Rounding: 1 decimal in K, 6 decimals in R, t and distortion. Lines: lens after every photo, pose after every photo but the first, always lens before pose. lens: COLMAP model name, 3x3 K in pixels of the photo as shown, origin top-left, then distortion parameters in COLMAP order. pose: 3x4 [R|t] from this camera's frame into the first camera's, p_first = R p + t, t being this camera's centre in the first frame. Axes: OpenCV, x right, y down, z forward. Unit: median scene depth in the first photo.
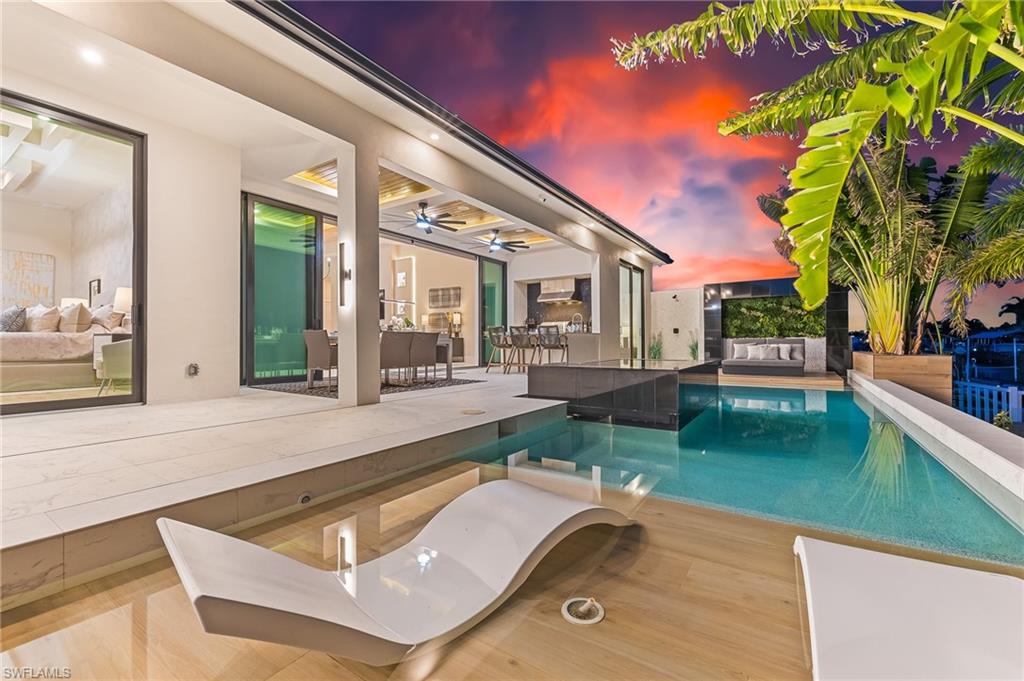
lens RADIAL K [[430.4, 0, 515.2], [0, 430.4, 343.0], [0, 0, 1]] dist [-0.001654, -0.000166]
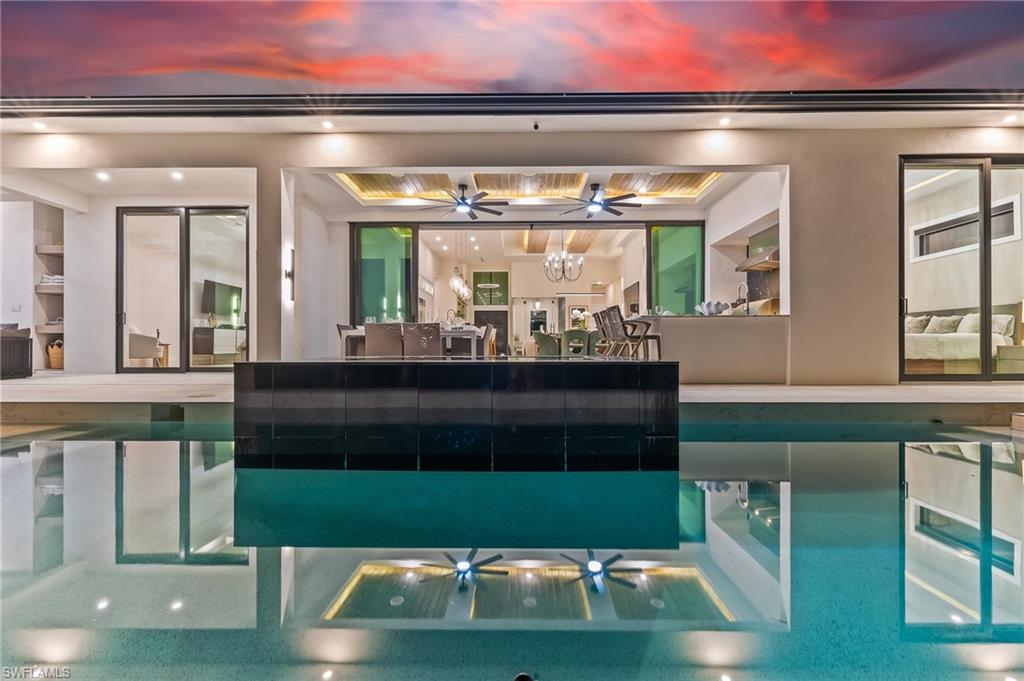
lens RADIAL K [[426.7, 0, 511.5], [0, 426.7, 345.7], [0, 0, 1]] dist [-0.000109, 0.000039]
pose [[0.531303, 0.003563, -0.847175, 0.620238], [-0.004837, 0.999988, 0.001173, 0.018989], [0.847168, 0.003474, 0.531313, 0.597649]]
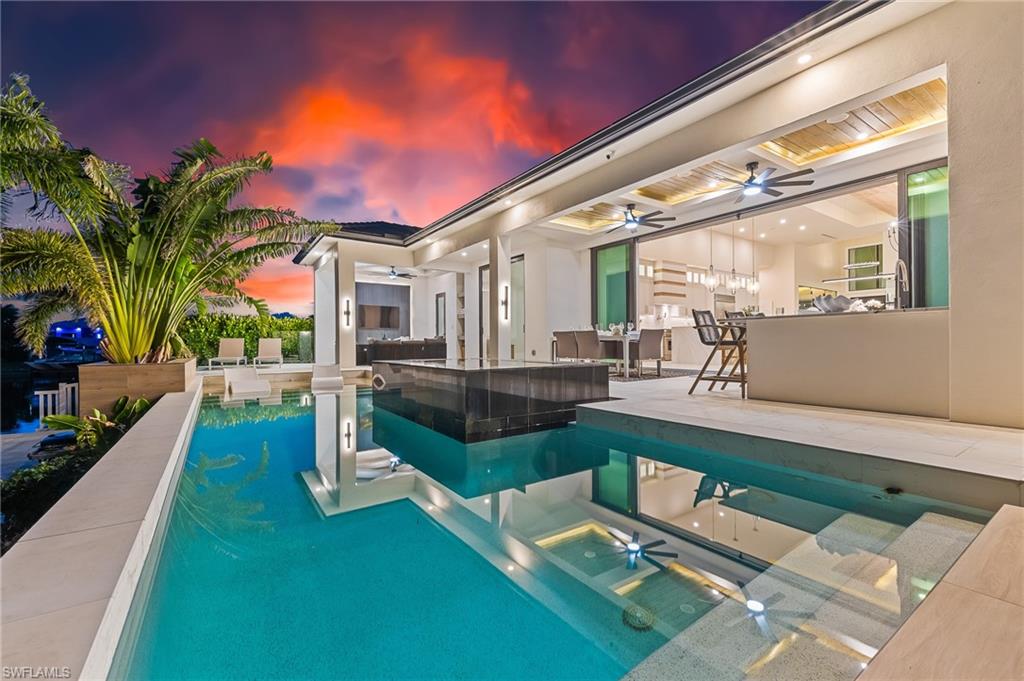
lens RADIAL K [[430.4, 0, 515.2], [0, 430.4, 343.0], [0, 0, 1]] dist [-0.001654, -0.000166]
pose [[-0.375151, 0.012143, -0.926884, 0.842779], [0.008446, 0.999917, 0.009681, -0.004954], [0.926925, -0.004197, -0.375223, 1.120377]]
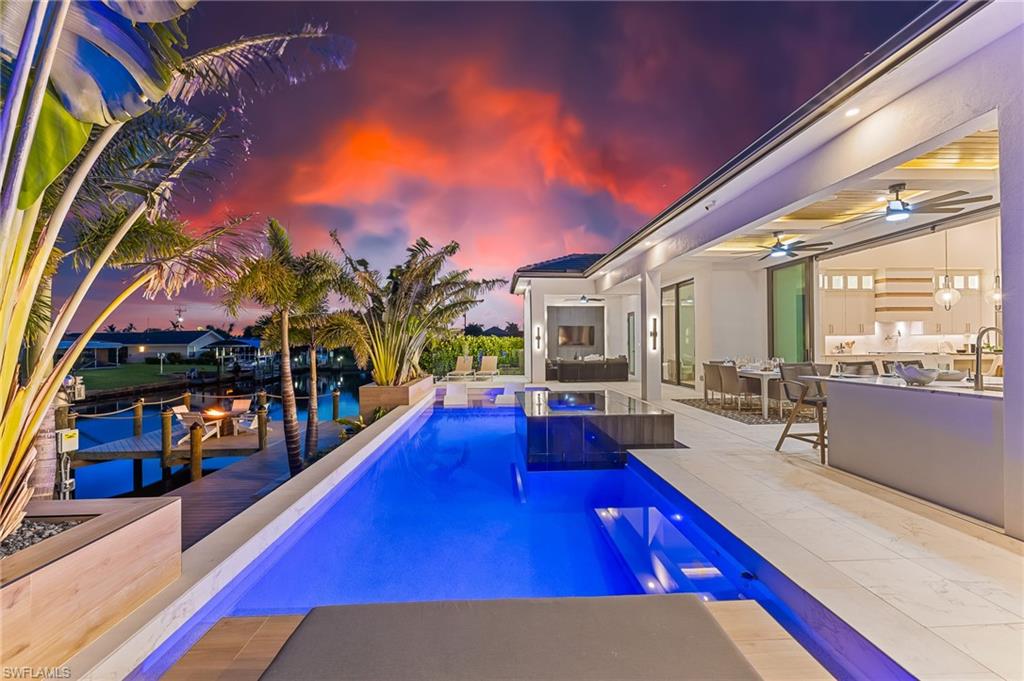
lens RADIAL K [[434.1, 0, 512.0], [0, 434.1, 340.5], [0, 0, 1]] dist [0.000091, -0.000320]
pose [[-0.810569, 0.011254, -0.585535, 0.828351], [0.013615, 0.999907, 0.000371, -0.088888], [0.585484, -0.007672, -0.810647, 1.423252]]
